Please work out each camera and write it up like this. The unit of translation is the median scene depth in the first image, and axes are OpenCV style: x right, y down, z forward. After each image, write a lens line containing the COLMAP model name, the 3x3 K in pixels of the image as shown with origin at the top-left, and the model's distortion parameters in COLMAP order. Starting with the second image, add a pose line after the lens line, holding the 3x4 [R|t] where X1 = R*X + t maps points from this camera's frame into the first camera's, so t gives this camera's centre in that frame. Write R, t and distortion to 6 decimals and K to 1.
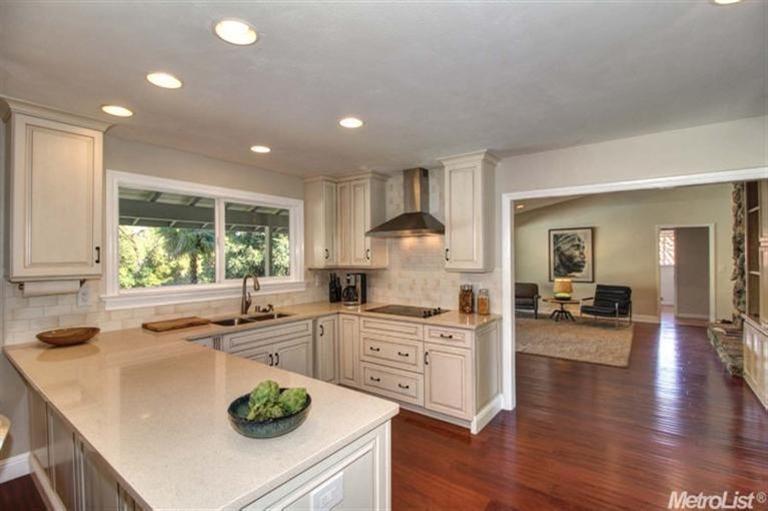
lens RADIAL K [[365.6, 0, 384.0], [0, 365.6, 255.5], [0, 0, 1]] dist [-0.004973, -0.001094]
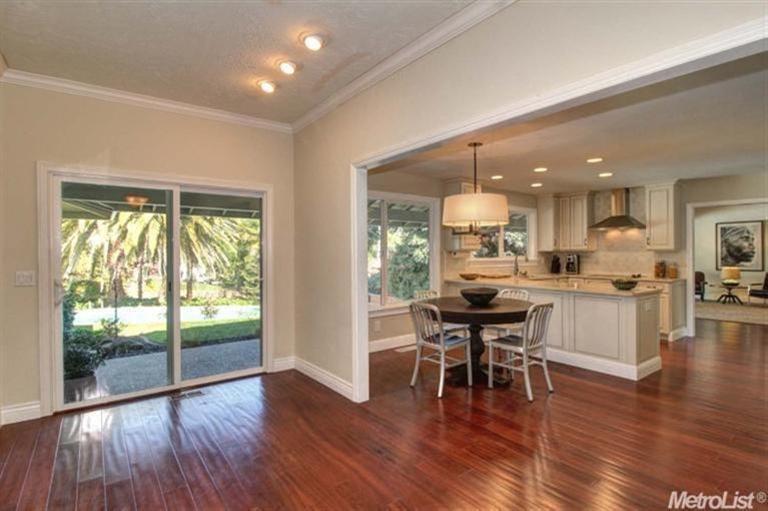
lens RADIAL K [[377.4, 0, 386.3], [0, 377.4, 253.2], [0, 0, 1]] dist [-0.000763, -0.013228]
pose [[0.958243, 0.003319, -0.285934, -0.375516], [-0.002482, 0.999992, 0.003291, 0.038496], [0.285943, -0.002444, 0.958244, -0.771381]]
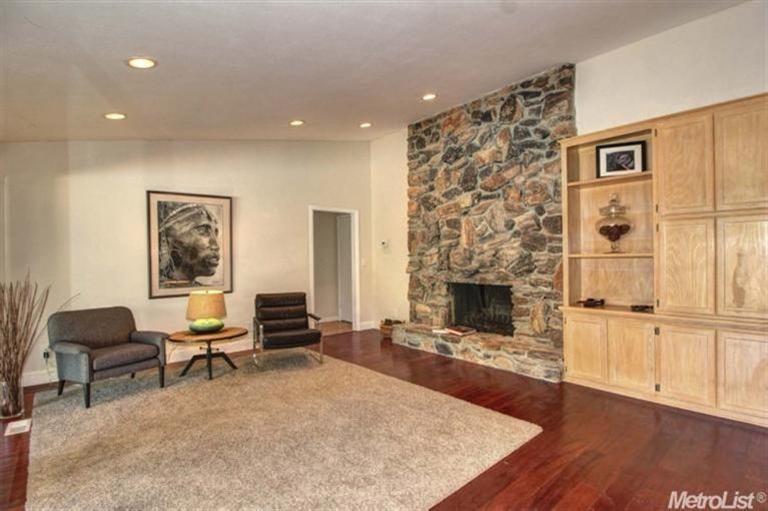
lens RADIAL K [[365.6, 0, 384.0], [0, 365.6, 255.5], [0, 0, 1]] dist [-0.004973, -0.001094]
pose [[0.211368, -0.000276, 0.977407, 0.107290], [0.011668, 0.999929, -0.002241, 0.039352], [-0.977337, 0.011878, 0.211356, 1.257463]]
